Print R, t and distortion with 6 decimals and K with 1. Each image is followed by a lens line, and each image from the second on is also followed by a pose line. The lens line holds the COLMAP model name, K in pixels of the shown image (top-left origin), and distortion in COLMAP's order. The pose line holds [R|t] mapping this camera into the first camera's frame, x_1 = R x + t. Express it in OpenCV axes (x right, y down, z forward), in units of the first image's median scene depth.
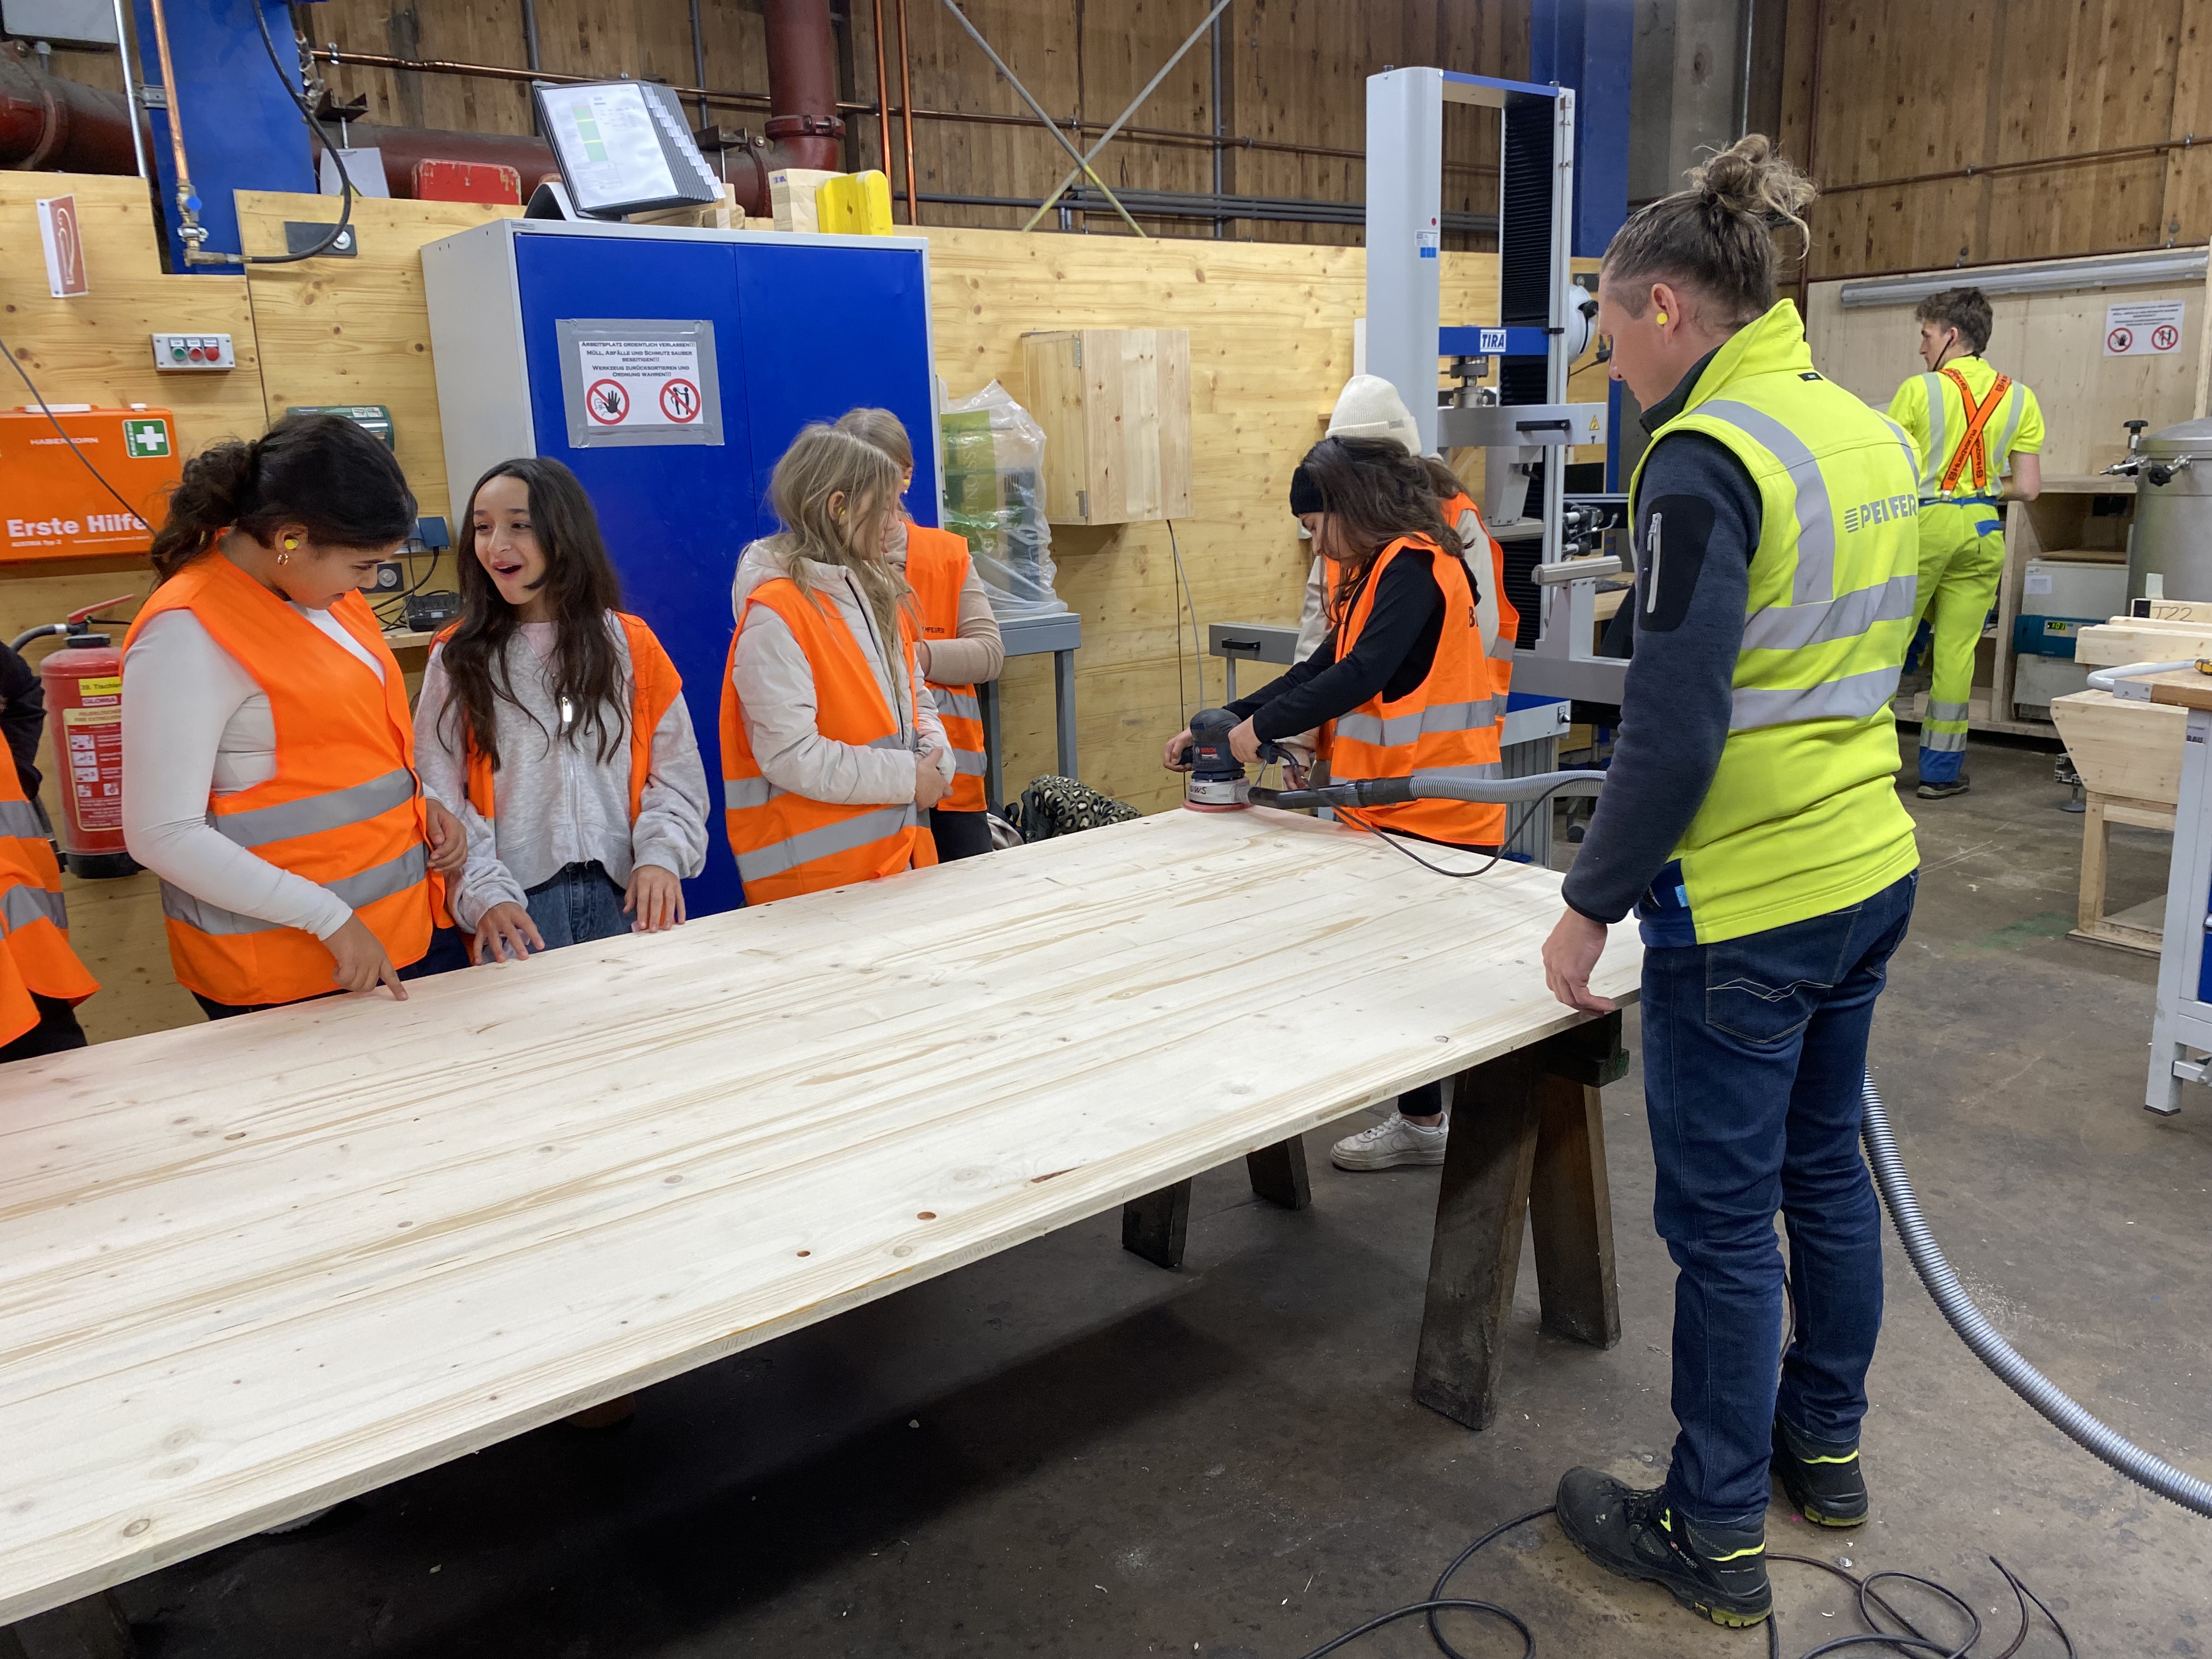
lens RADIAL K [[1686.1, 0, 1115.8], [0, 1686.1, 786.6], [0, 0, 1]] dist [0.029026, -0.012404]
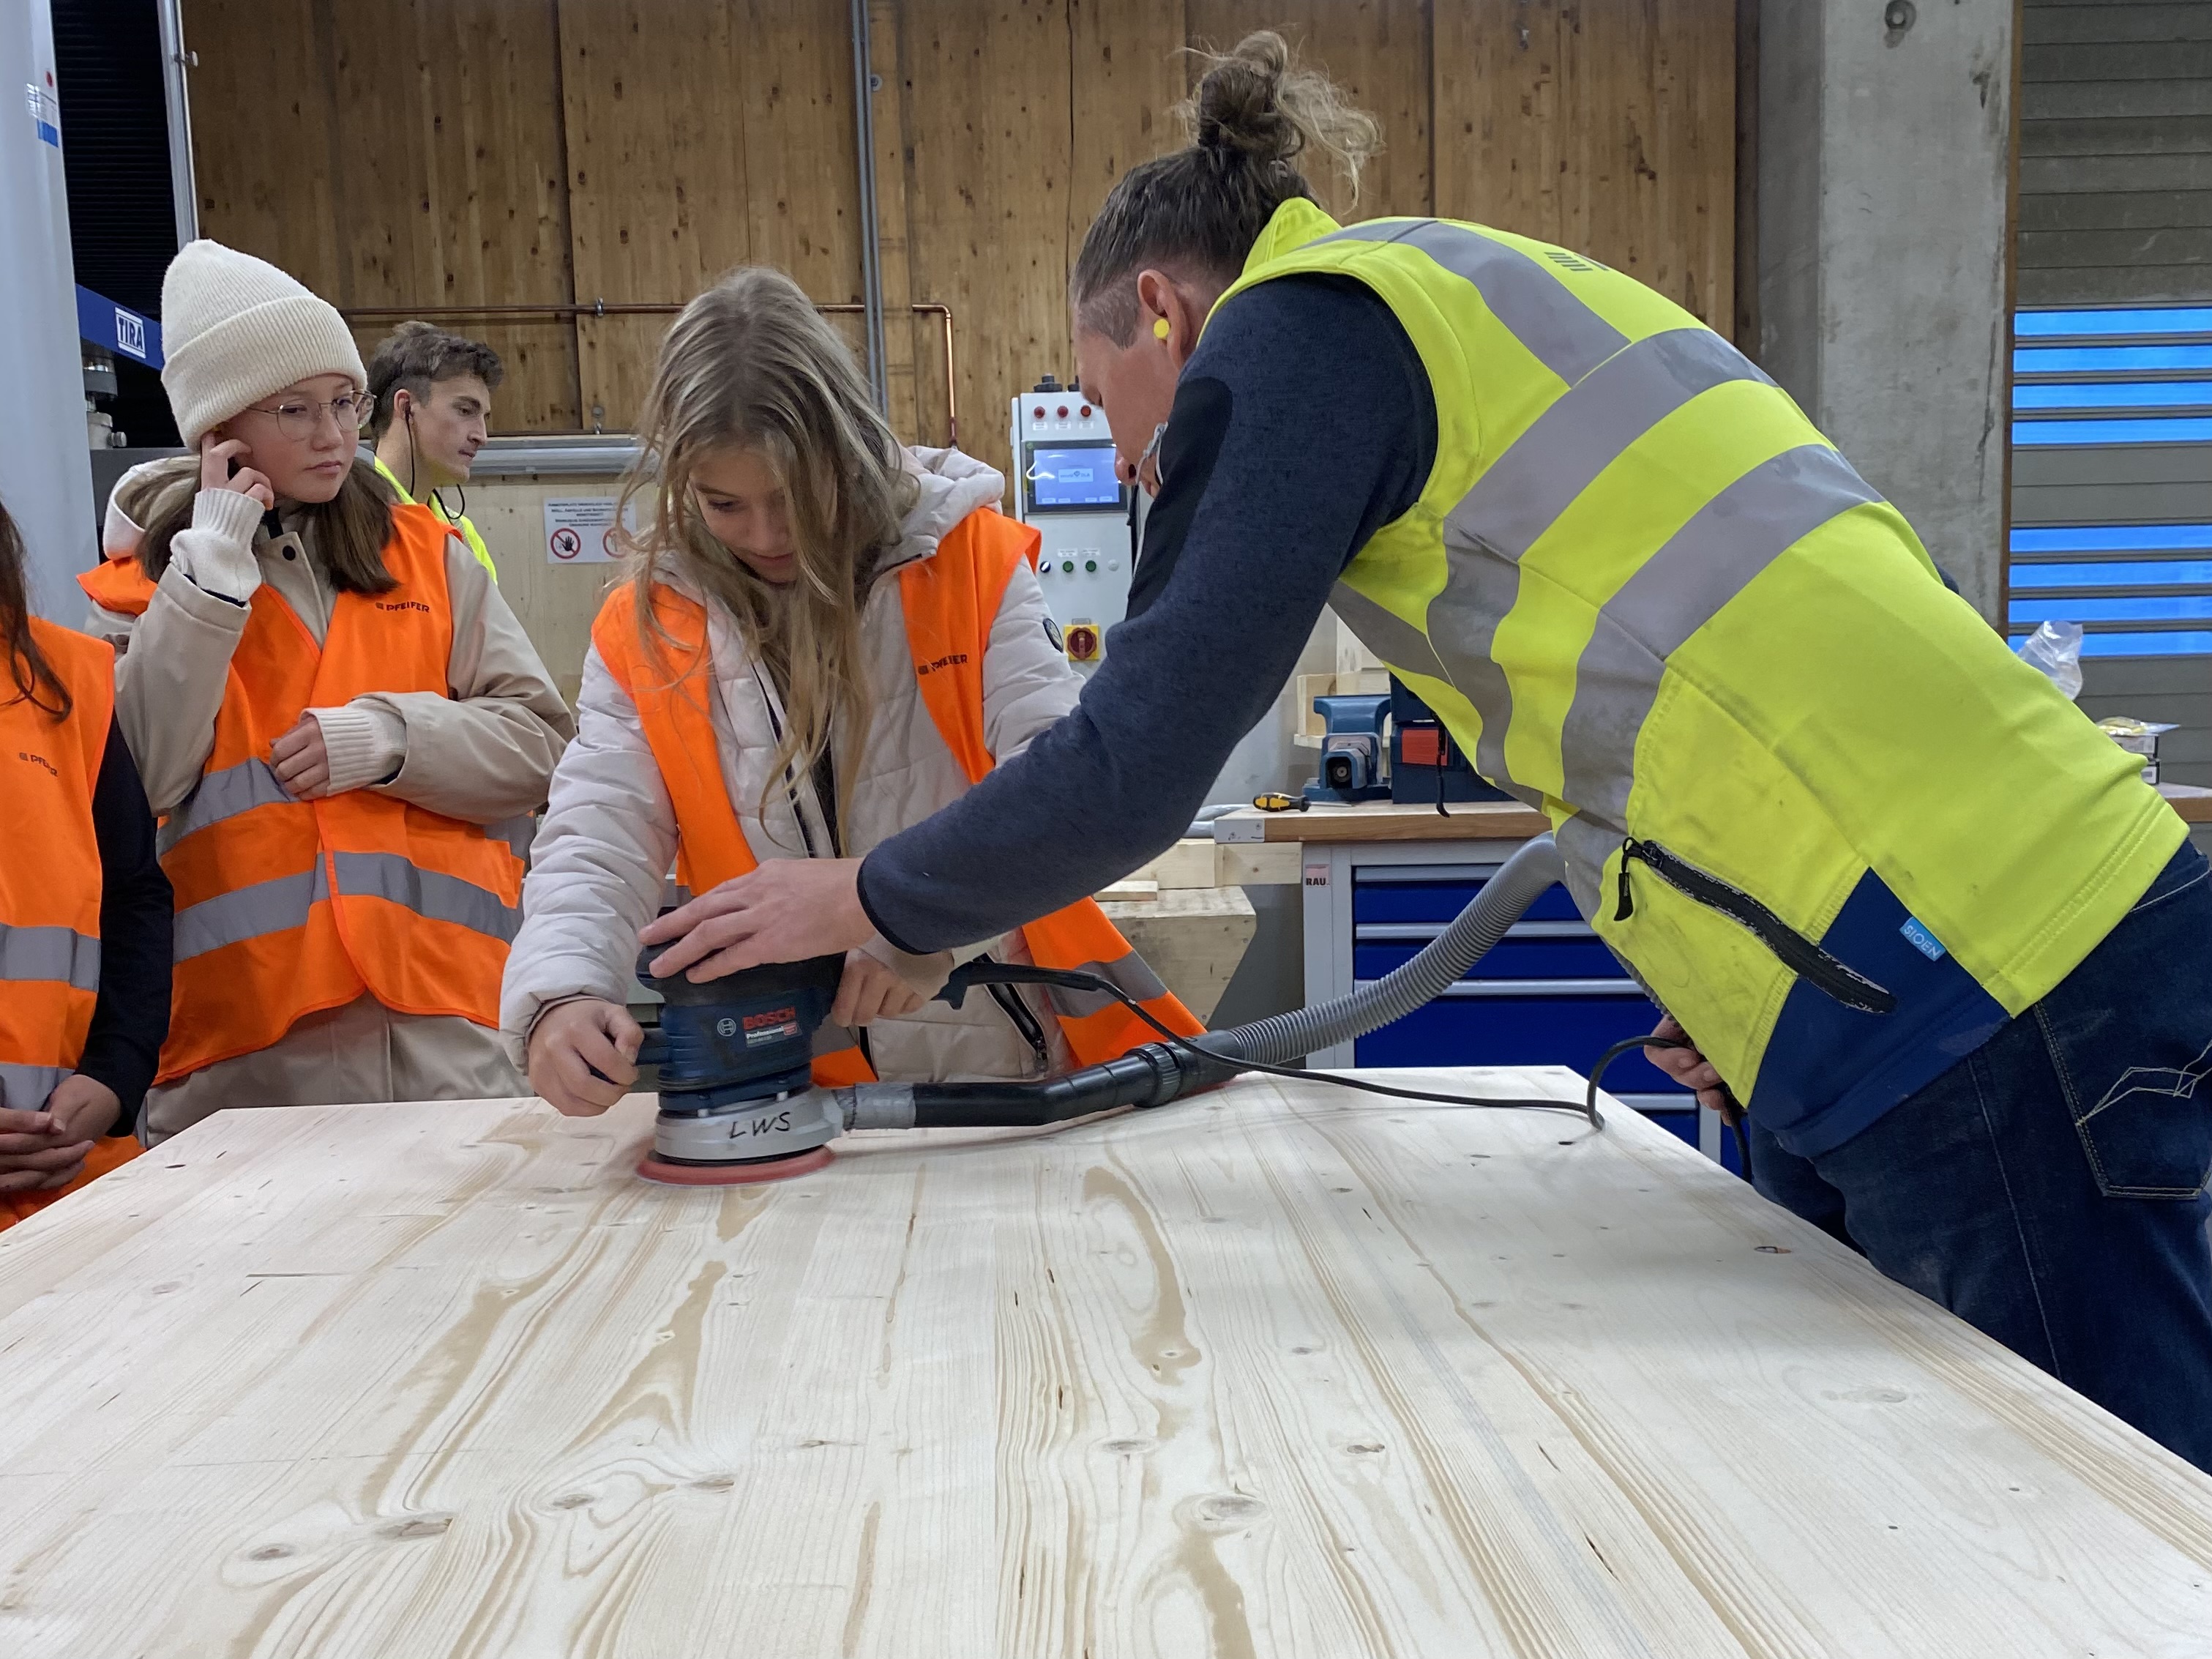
lens RADIAL K [[2253.9, 0, 1129.4], [0, 2253.9, 1013.9], [0, 0, 1]] dist [0.014411, 0.000000]
pose [[0.575804, -0.093081, 0.812272, -0.243446], [0.181343, 0.983292, -0.015872, 0.030170], [-0.797223, 0.156439, 0.583063, 0.403001]]
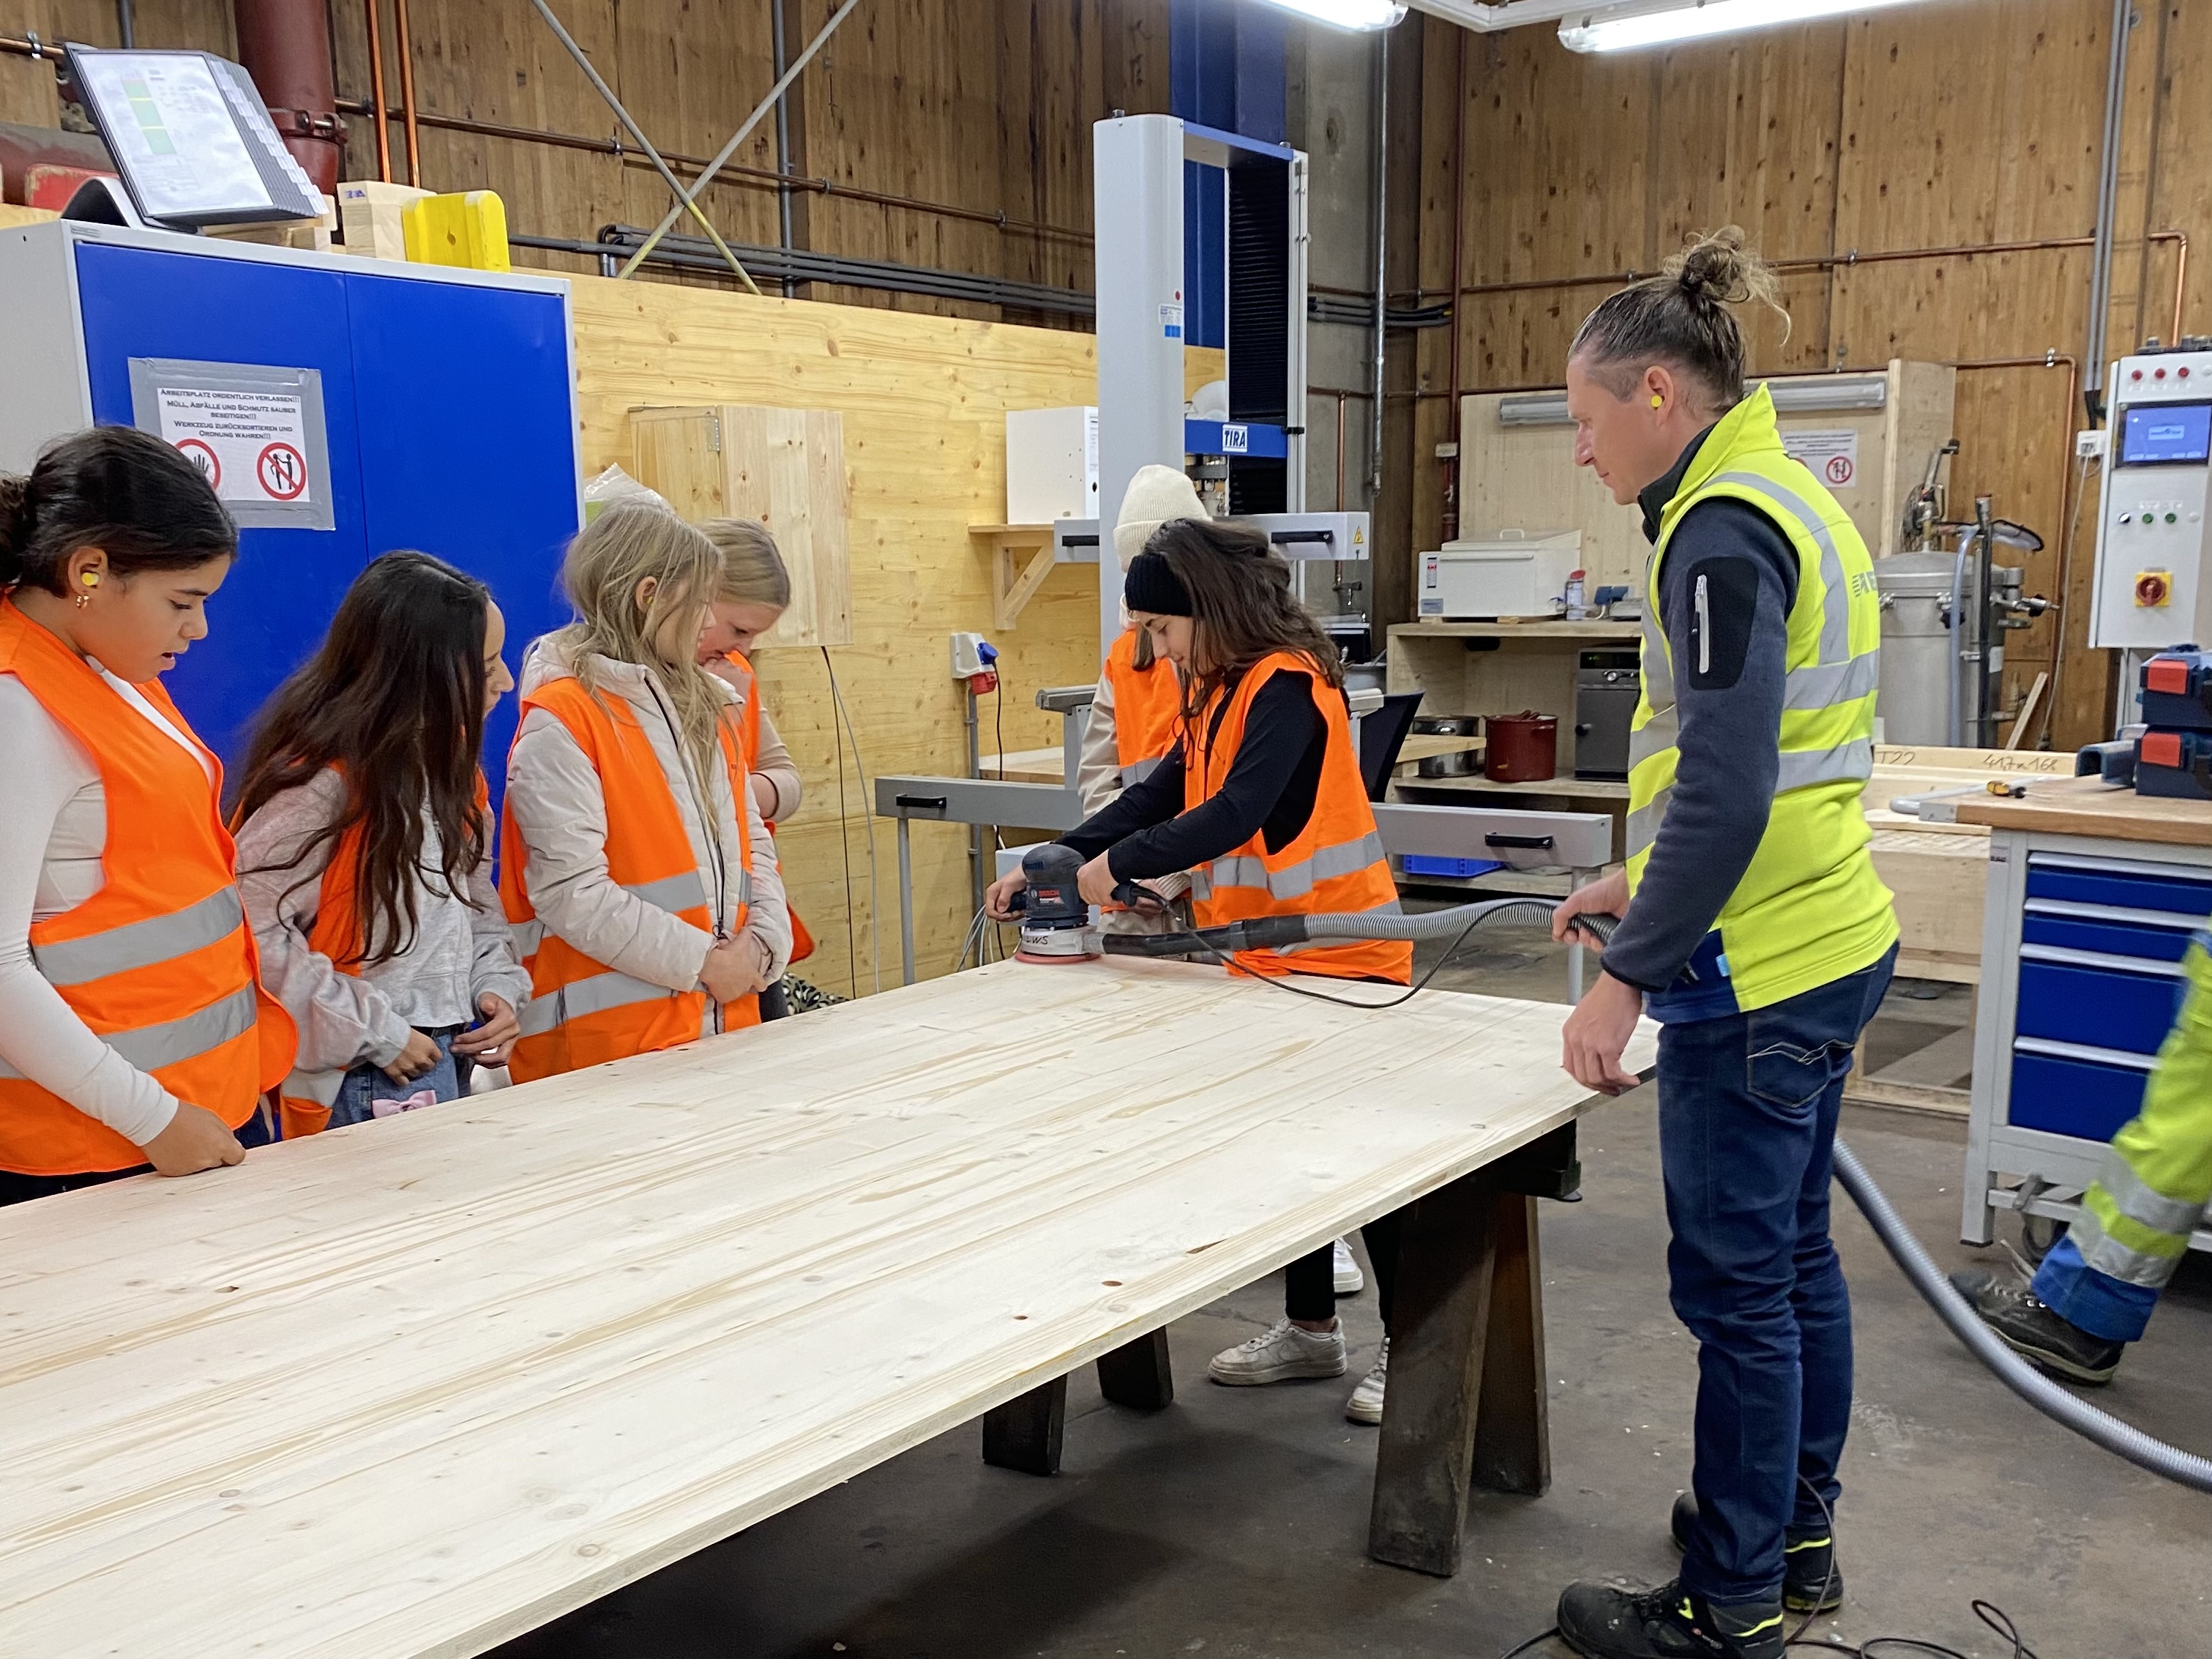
lens RADIAL K [[2253.9, 0, 1118.0], [0, 2253.9, 1048.7], [0, 0, 1]] dist [0.014411, 0.000000]
pose [[0.959213, -0.040842, 0.279719, -0.196491], [0.041875, 0.999120, 0.002285, 0.049996], [-0.279566, 0.009521, 0.960079, -0.096490]]
